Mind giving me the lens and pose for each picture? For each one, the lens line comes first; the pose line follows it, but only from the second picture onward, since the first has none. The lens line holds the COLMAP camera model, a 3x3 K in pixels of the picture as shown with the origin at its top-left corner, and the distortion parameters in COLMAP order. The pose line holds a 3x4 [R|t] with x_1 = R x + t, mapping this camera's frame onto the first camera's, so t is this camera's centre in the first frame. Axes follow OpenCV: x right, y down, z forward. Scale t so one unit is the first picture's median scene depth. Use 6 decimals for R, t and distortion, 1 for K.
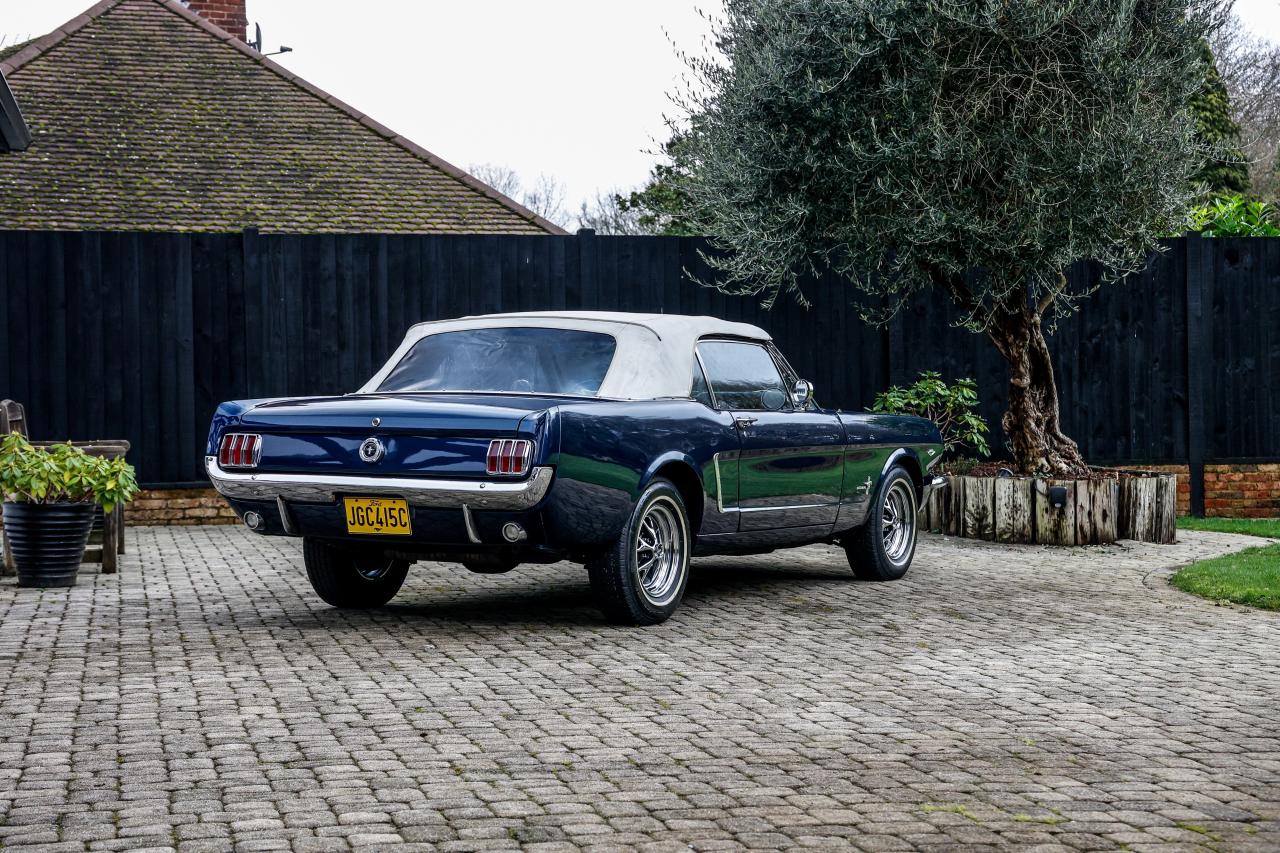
lens RADIAL K [[2681.4, 0, 650.7], [0, 2681.4, 404.9], [0, 0, 1]] dist [0.473308, 0.476890]
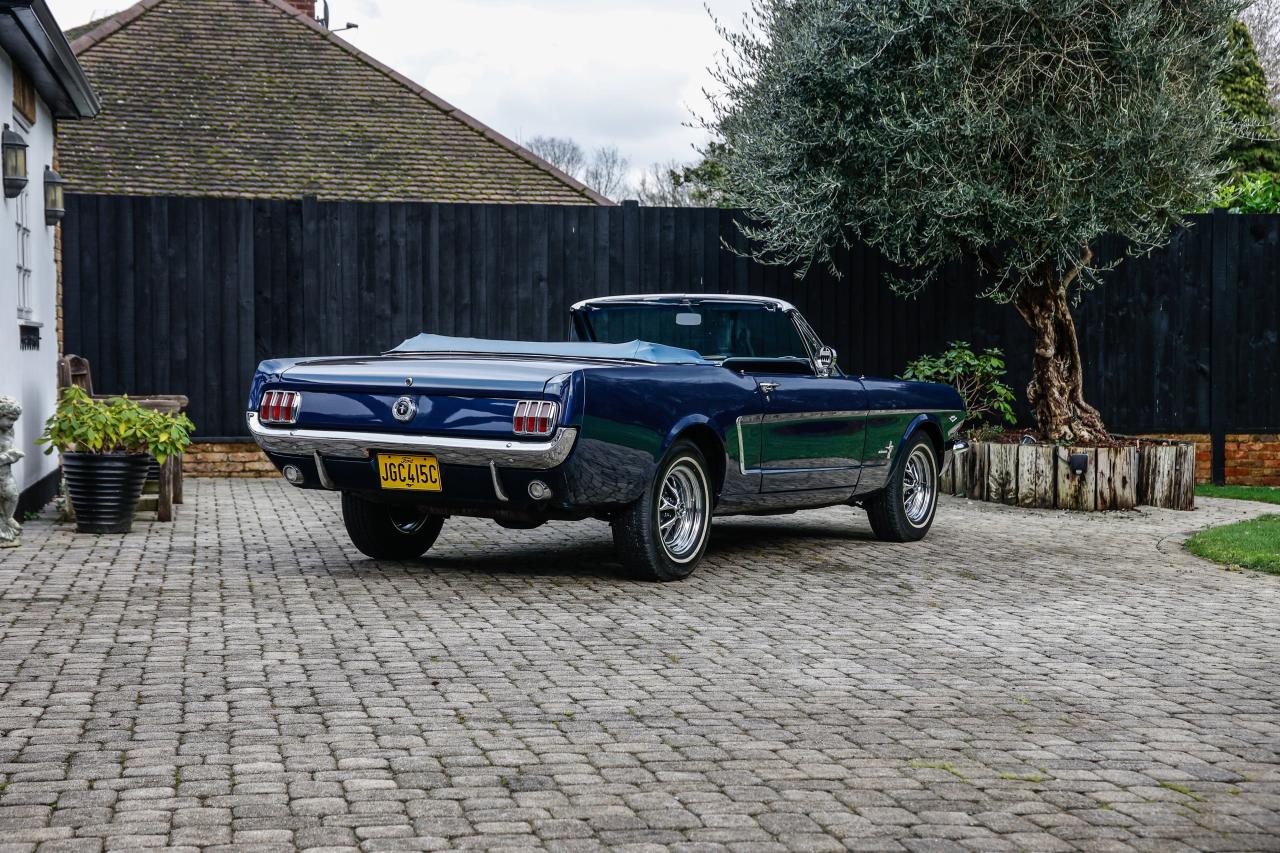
lens RADIAL K [[2527.7, 0, 640.0], [0, 2527.7, 426.5], [0, 0, 1]] dist [0.445718, 0.308413]
pose [[0.999478, 0.014817, -0.028714, 0.010285], [-0.014200, 0.999666, 0.021575, 0.000991], [0.029024, -0.021156, 0.999355, 0.017530]]
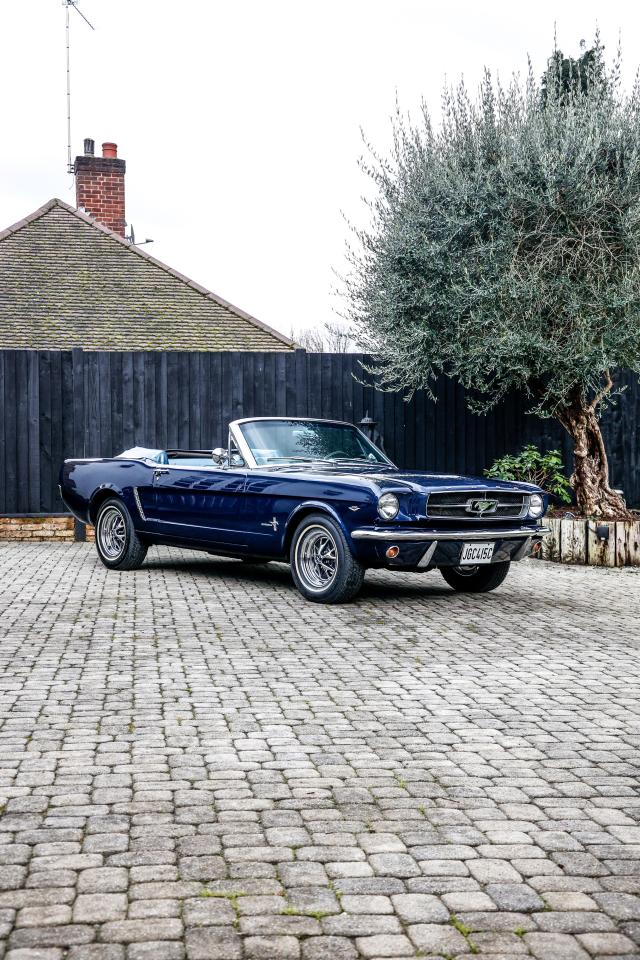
lens RADIAL K [[1464.8, 0, 329.4], [0, 1464.8, 471.6], [0, 0, 1]] dist [0.247874, 0.172907]
pose [[0.994729, 0.010853, -0.101958, 0.083865], [-0.010169, 0.999922, 0.007227, -0.002993], [0.102029, -0.006152, 0.994762, 0.199078]]
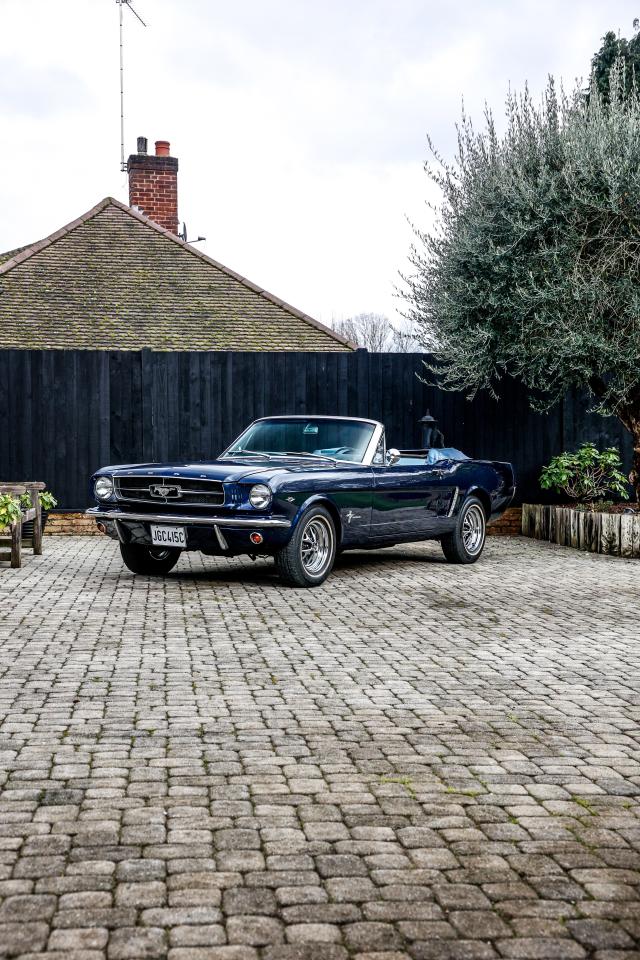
lens RADIAL K [[1581.2, 0, 320.0], [0, 1581.2, 480.0], [0, 0, 1]] dist [0.295008, 0.222670]
pose [[0.992663, 0.011705, -0.120348, 0.068130], [-0.010234, 0.999865, 0.012832, -0.001540], [0.120482, -0.011506, 0.992649, 0.103279]]
